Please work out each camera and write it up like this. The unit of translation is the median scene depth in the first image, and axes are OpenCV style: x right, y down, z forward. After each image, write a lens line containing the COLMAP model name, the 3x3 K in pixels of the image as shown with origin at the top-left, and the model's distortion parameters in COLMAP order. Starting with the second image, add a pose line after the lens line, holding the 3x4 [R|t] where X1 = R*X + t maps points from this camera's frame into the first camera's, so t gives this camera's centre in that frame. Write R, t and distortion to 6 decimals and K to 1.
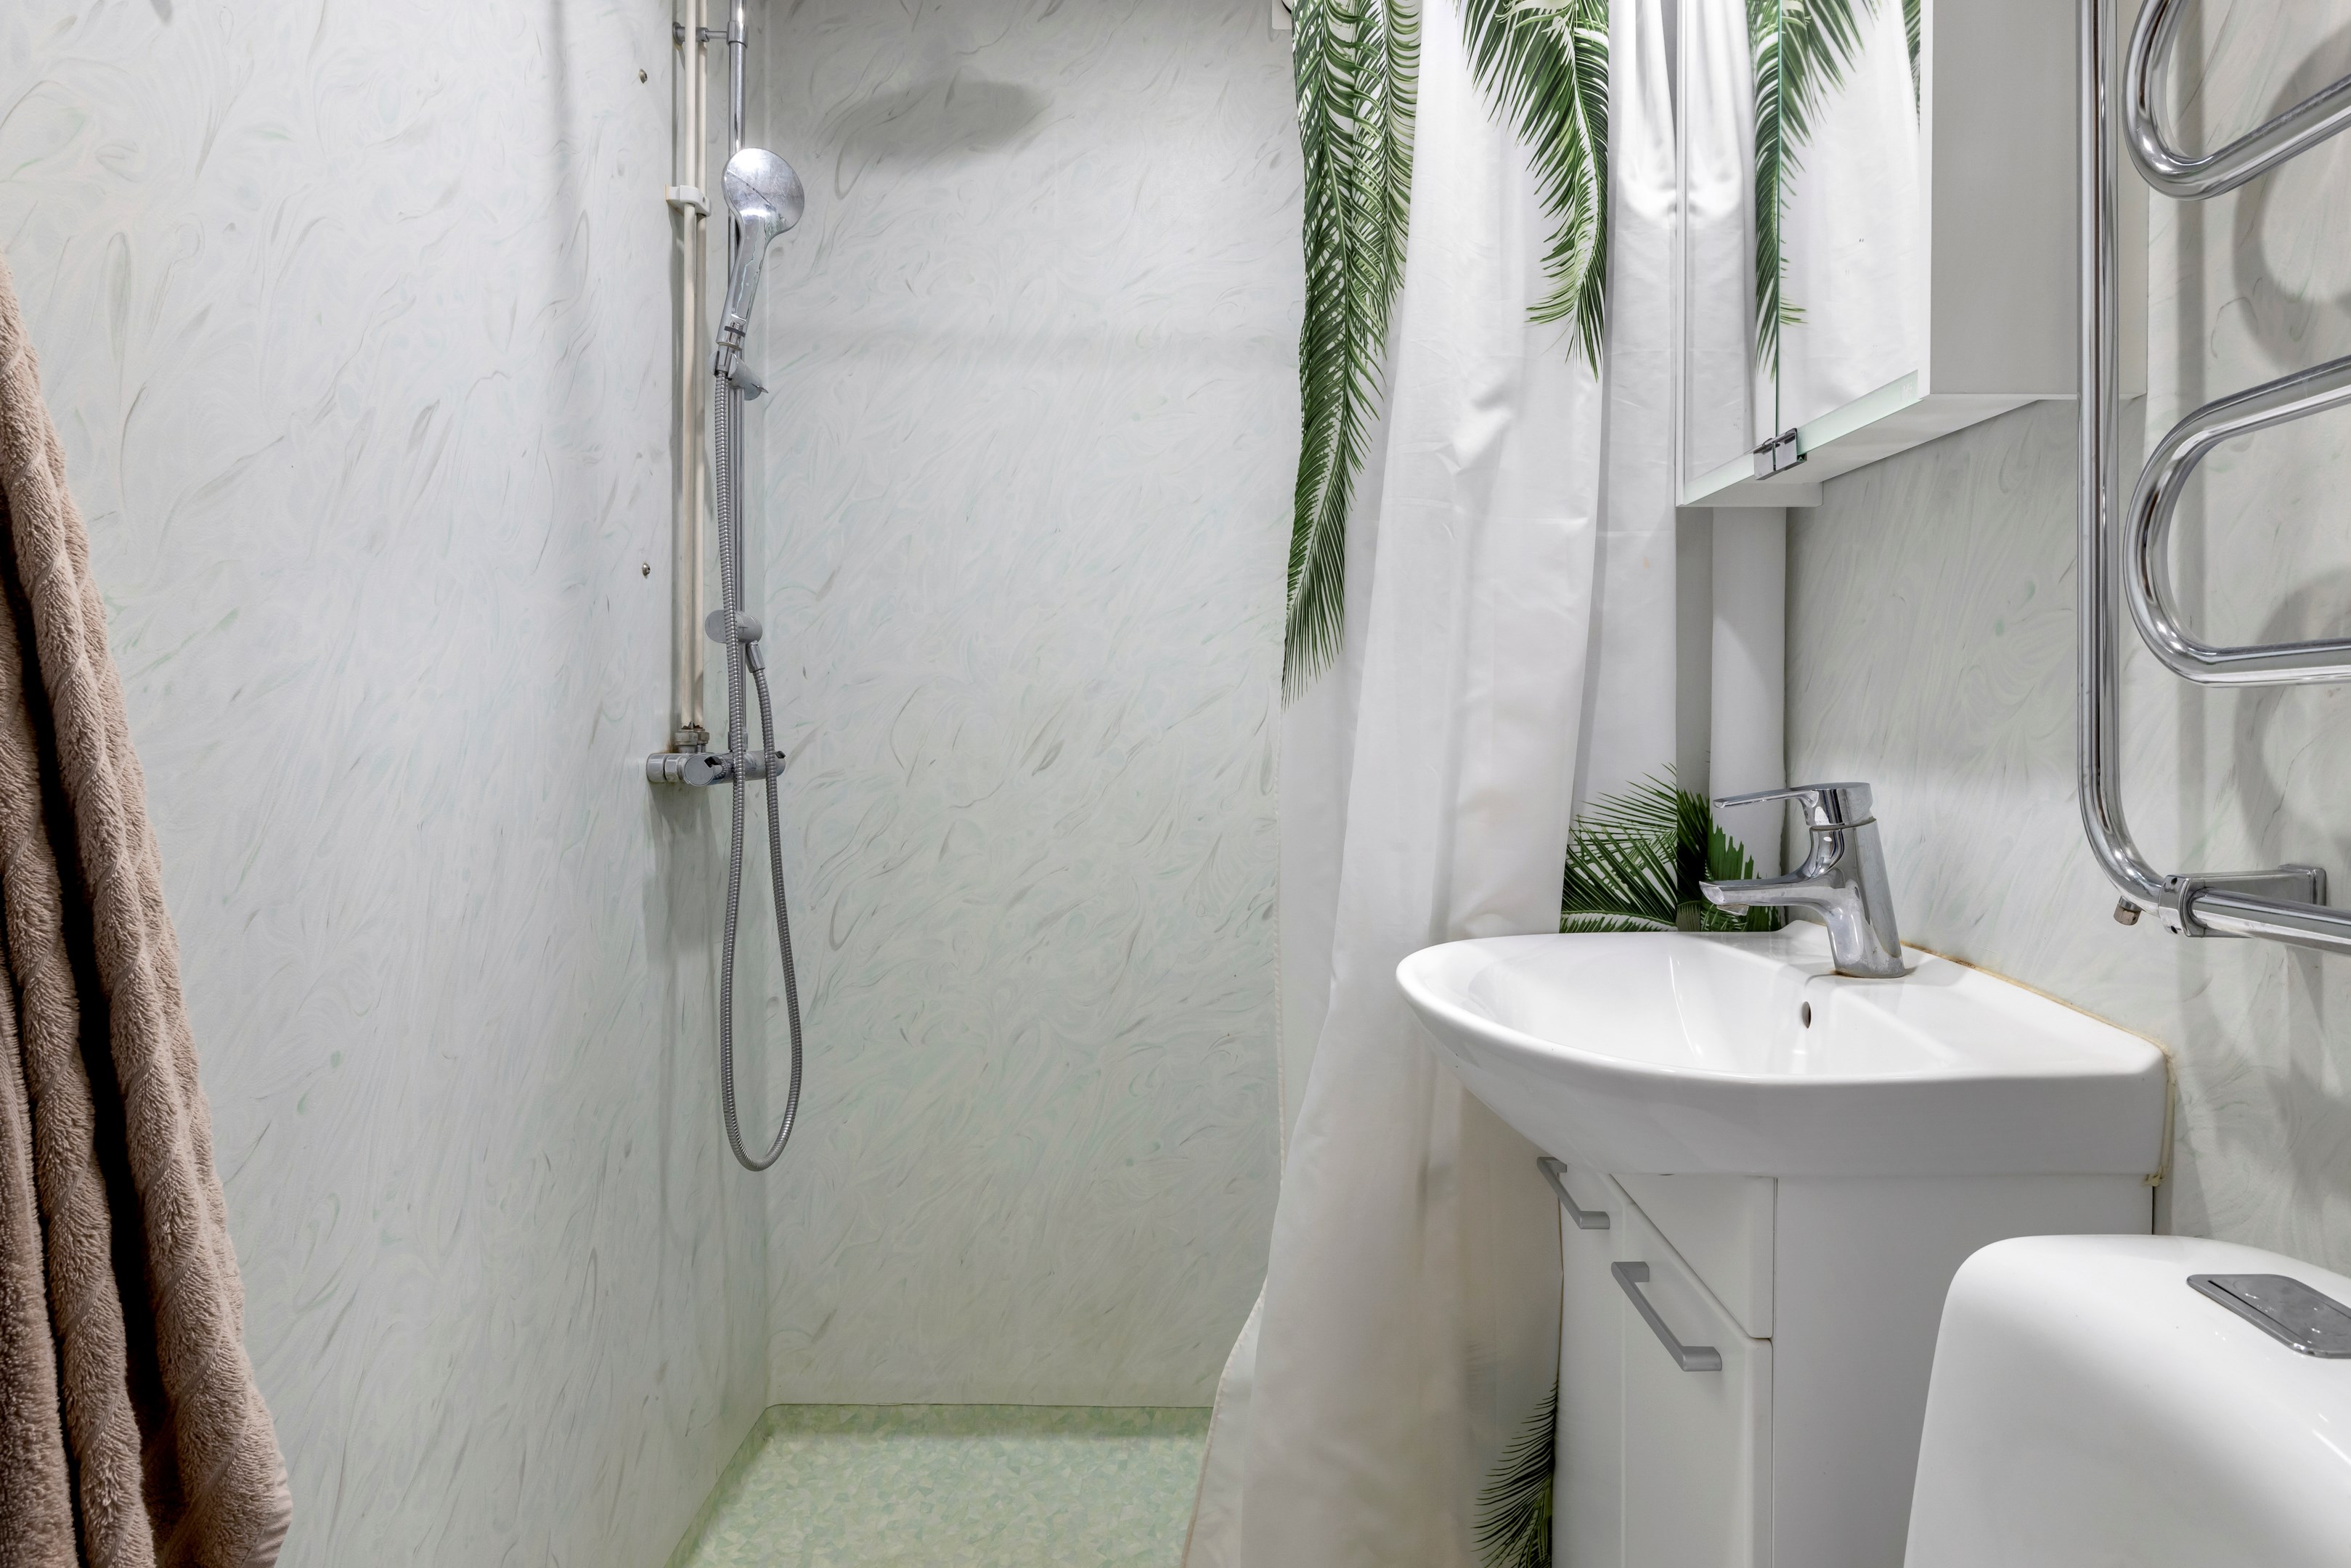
lens RADIAL K [[2798.0, 0, 1175.7], [0, 2798.0, 745.3], [0, 0, 1]] dist [-0.002979, -0.027259]
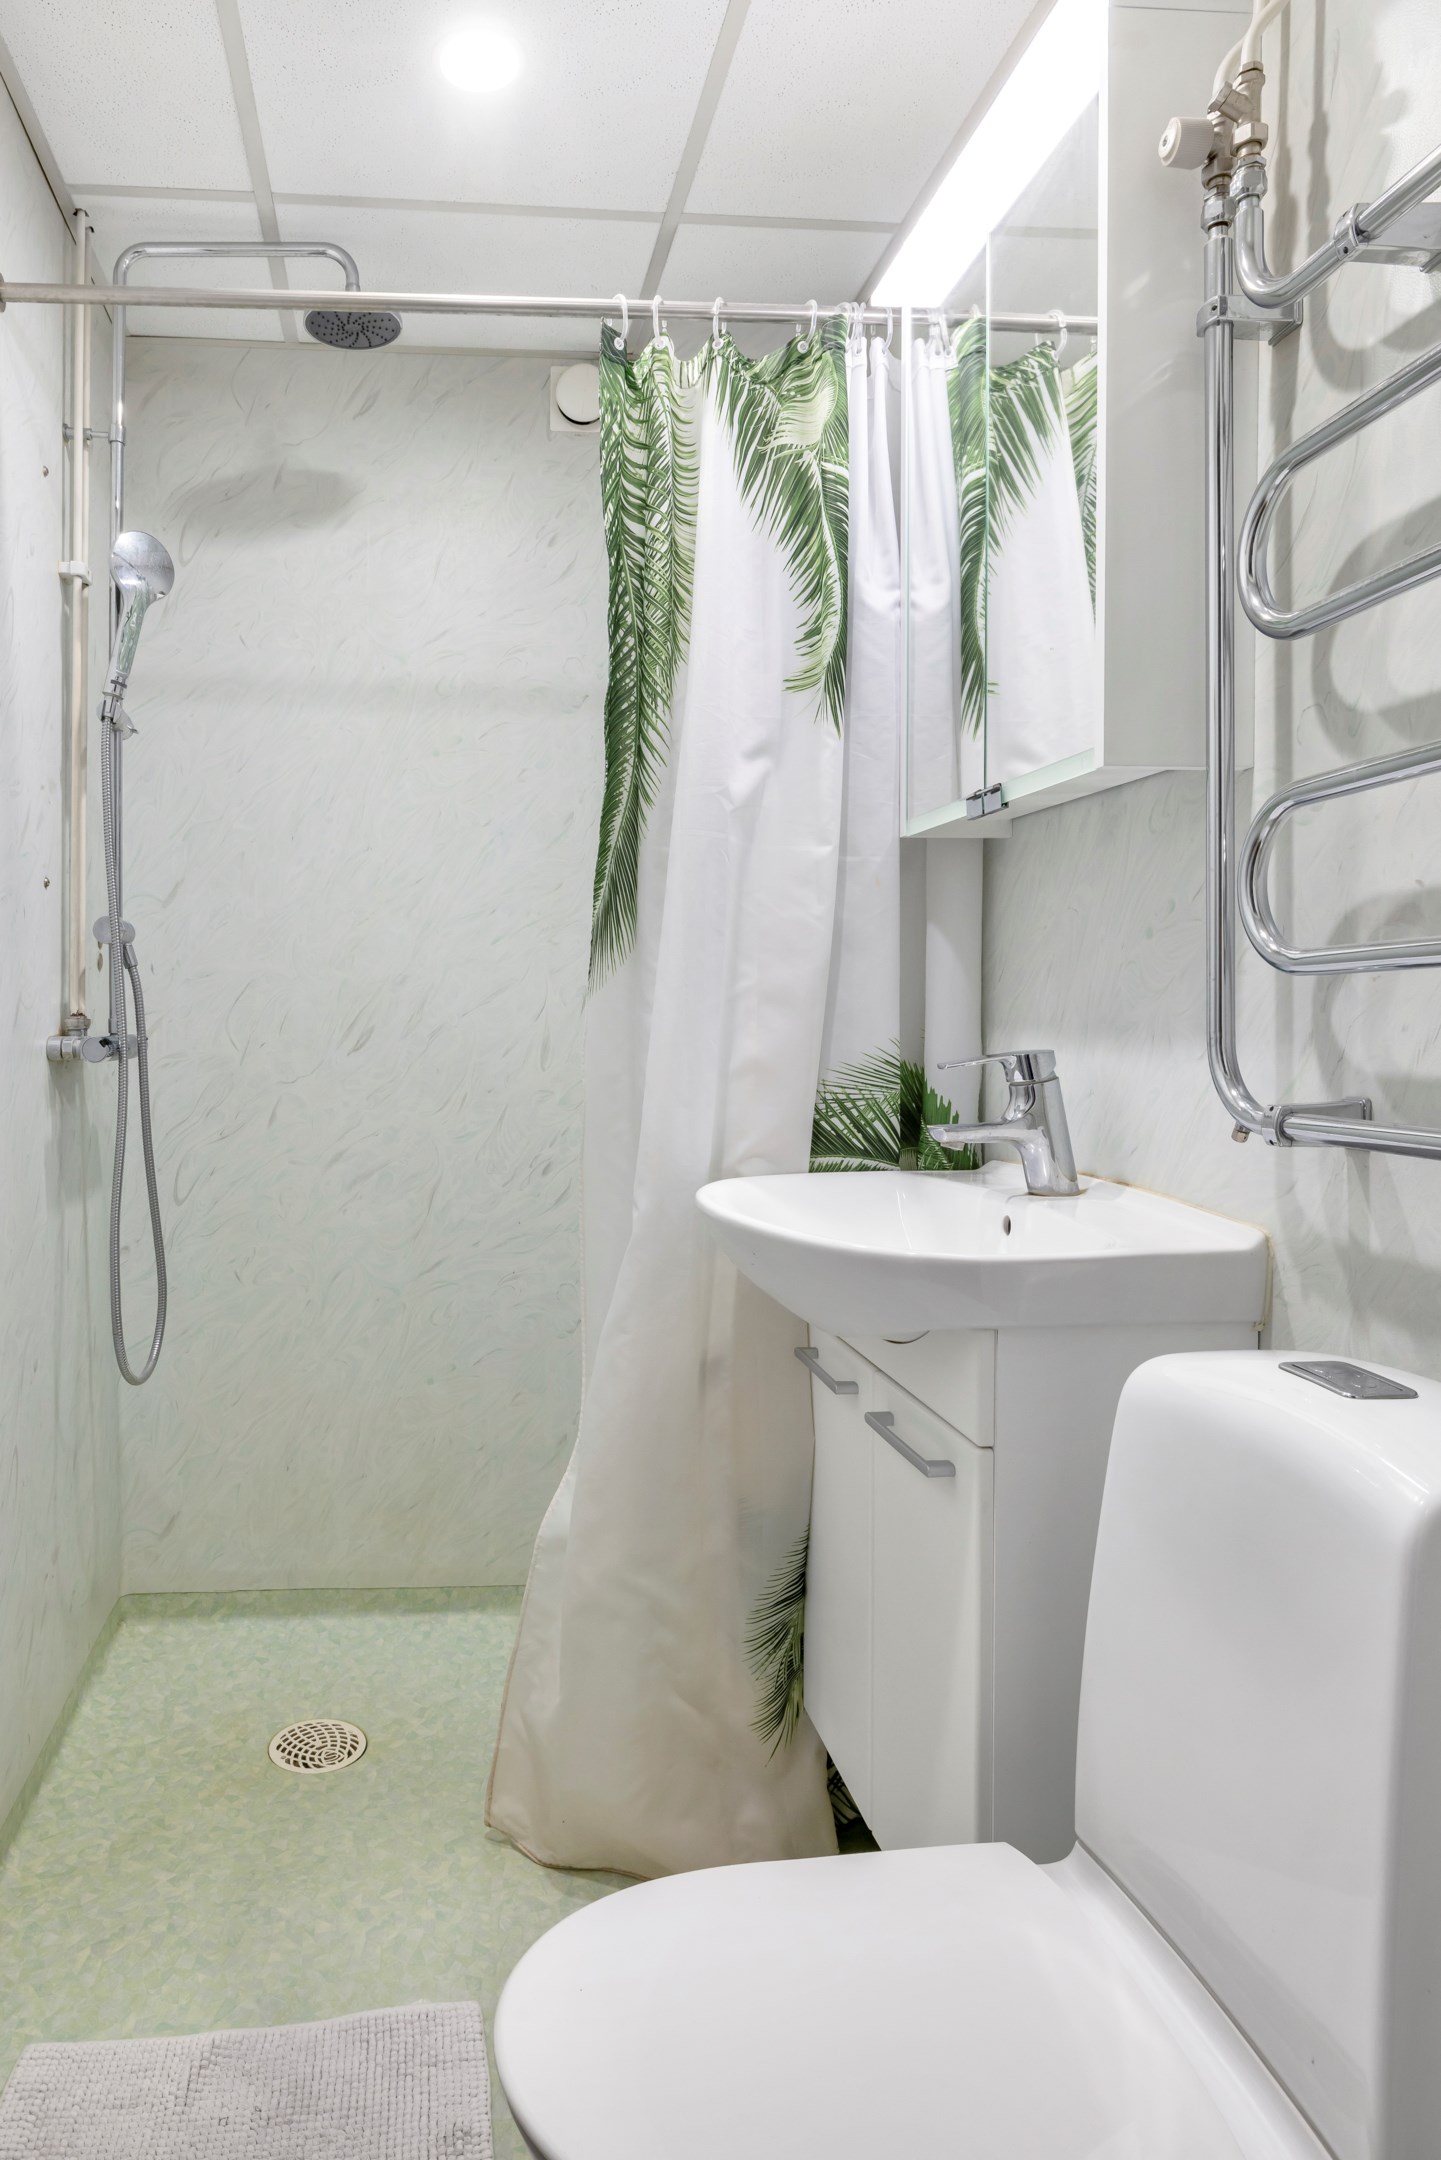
lens RADIAL K [[2592.2, 0, 720.5], [0, 2592.2, 1080.0], [0, 0, 1]] dist [-0.019782, 0.015716]
pose [[0.991649, -0.006599, 0.128796, -0.053521], [0.004490, 0.999851, 0.016659, 0.005245], [-0.128887, -0.015942, 0.991531, -0.158832]]
